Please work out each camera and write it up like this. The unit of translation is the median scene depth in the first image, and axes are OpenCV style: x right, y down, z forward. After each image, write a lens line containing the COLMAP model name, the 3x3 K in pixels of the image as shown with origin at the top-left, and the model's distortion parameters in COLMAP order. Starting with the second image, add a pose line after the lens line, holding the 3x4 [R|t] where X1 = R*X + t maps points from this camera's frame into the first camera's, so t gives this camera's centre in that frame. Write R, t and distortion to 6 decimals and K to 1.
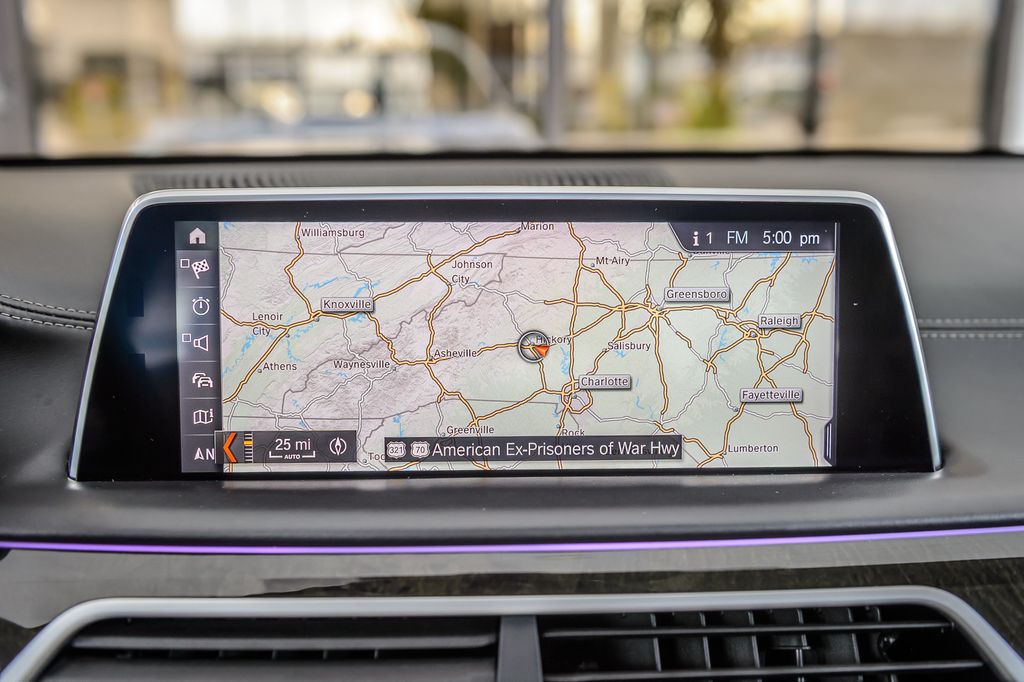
lens RADIAL K [[982.0, 0, 508.3], [0, 982.0, 339.2], [0, 0, 1]] dist [-0.021849, 0.000000]
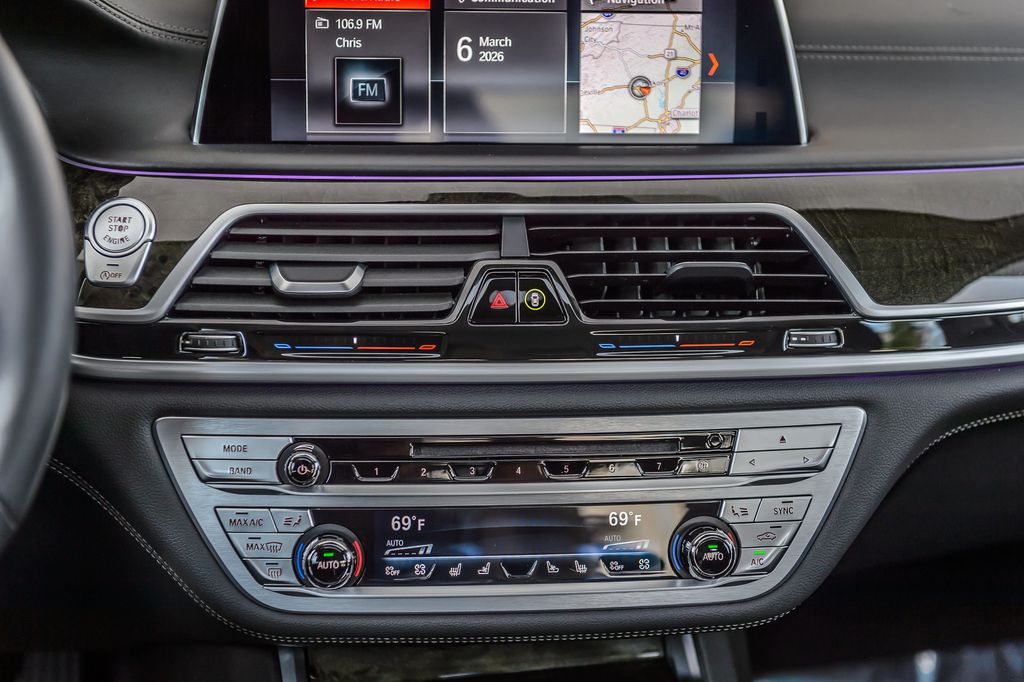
lens RADIAL K [[1709.2, 0, 511.9], [0, 1709.2, 302.4], [0, 0, 1]] dist [-0.024209, 0.000000]
pose [[0.997936, 0.000146, 0.064213, -0.164995], [-0.004551, 0.997644, 0.068452, 0.226268], [-0.064052, -0.068603, 0.995586, -1.697286]]
